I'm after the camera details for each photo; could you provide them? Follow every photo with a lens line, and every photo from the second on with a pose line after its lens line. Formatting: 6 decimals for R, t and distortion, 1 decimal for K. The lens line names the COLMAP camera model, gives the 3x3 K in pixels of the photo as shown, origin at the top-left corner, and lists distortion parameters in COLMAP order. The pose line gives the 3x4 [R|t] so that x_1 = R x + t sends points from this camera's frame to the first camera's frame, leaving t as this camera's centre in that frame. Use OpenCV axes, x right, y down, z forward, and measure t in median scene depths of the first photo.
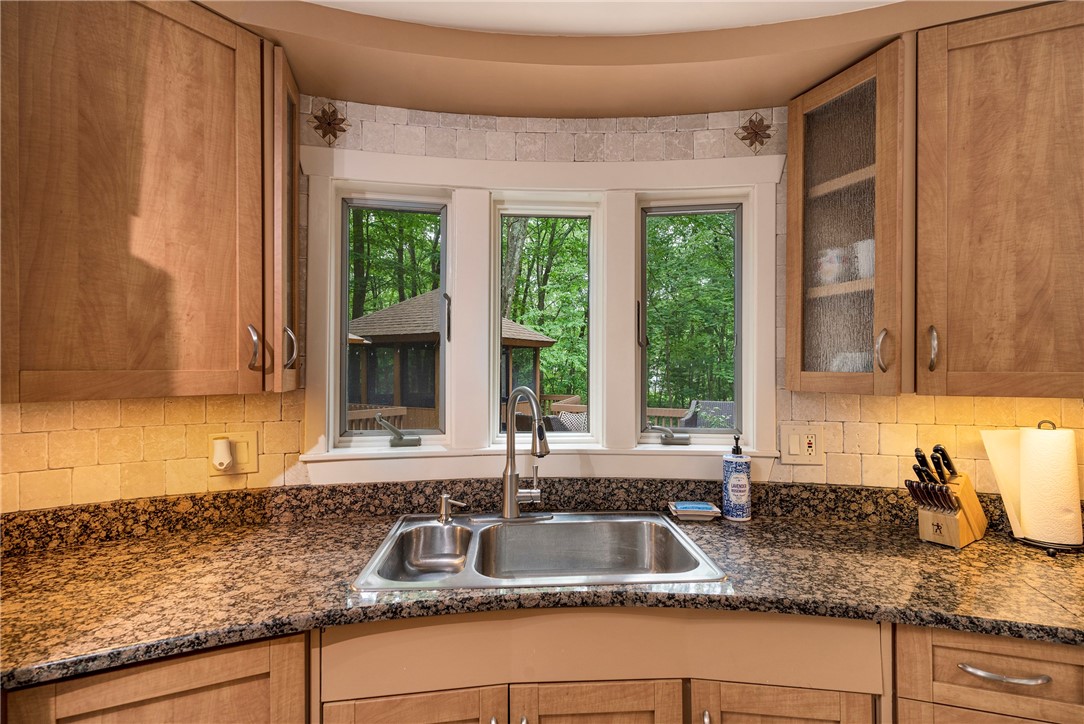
lens RADIAL K [[520.5, 0, 553.1], [0, 520.5, 367.1], [0, 0, 1]] dist [-0.003476, 0.000015]
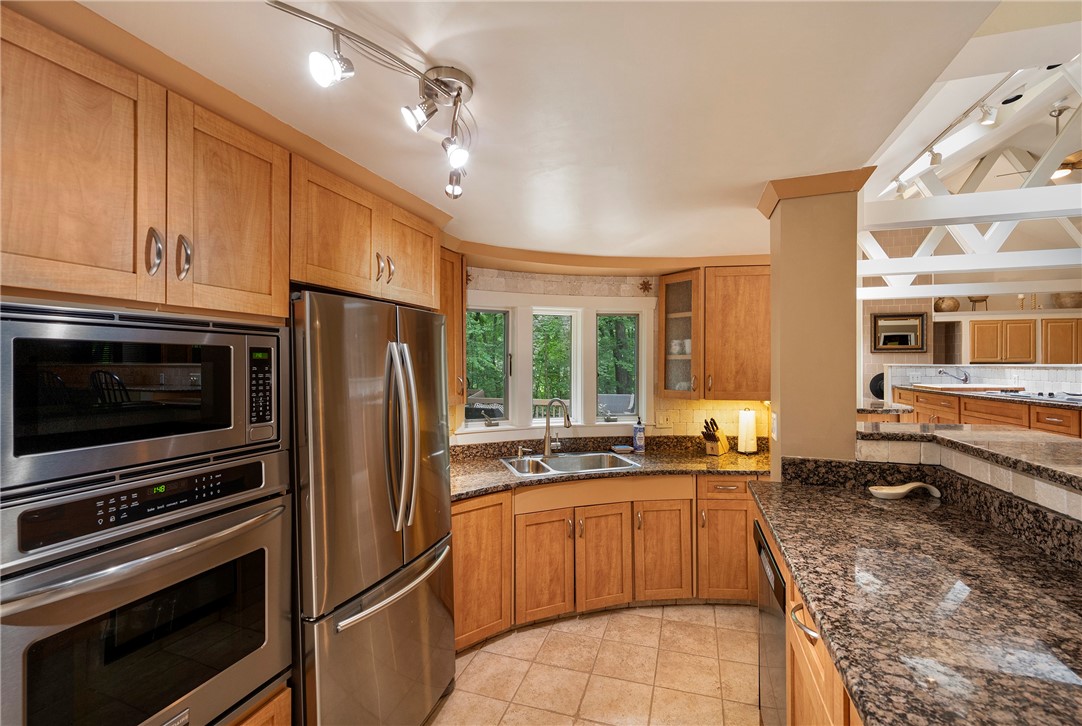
lens RADIAL K [[460.8, 0, 538.9], [0, 460.8, 362.9], [0, 0, 1]] dist [-0.014853, -0.000178]
pose [[0.973878, -0.001466, 0.227065, -0.591042], [0.000873, 0.999996, 0.002712, -0.124186], [-0.227068, -0.002443, 0.973876, -0.976516]]
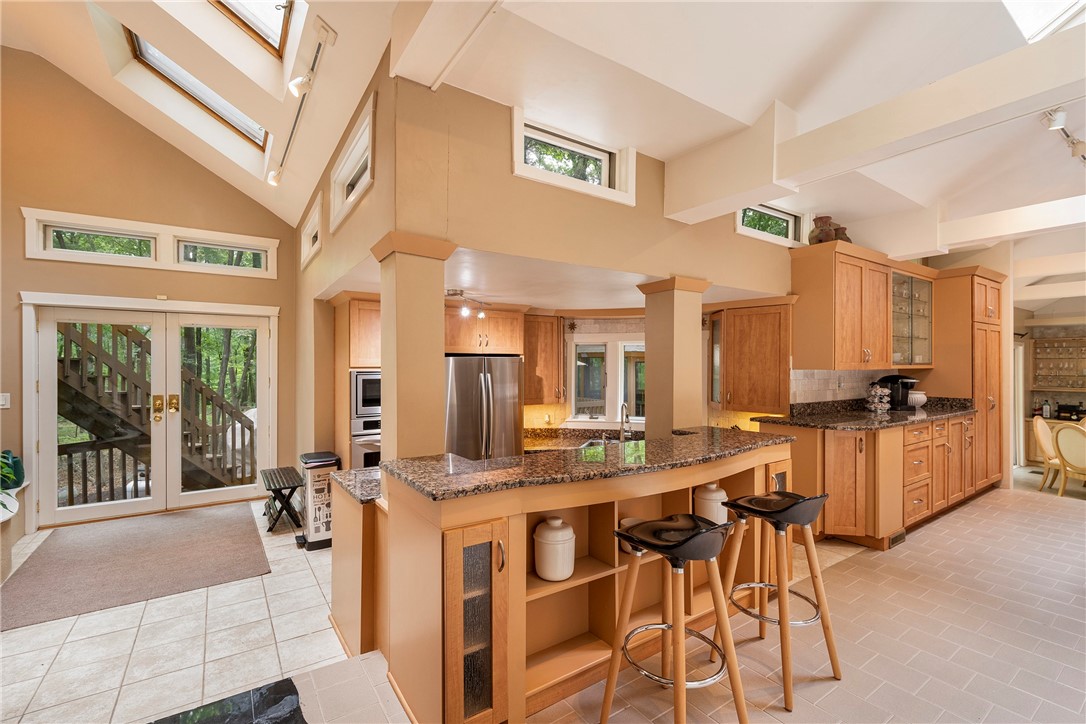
lens RADIAL K [[474.9, 0, 542.6], [0, 474.9, 369.3], [0, 0, 1]] dist [-0.001855, -0.000004]
pose [[0.911084, 0.004570, -0.412196, 0.746605], [0.002995, 0.999839, 0.017706, -0.245163], [0.412211, -0.017366, 0.910923, -2.112624]]
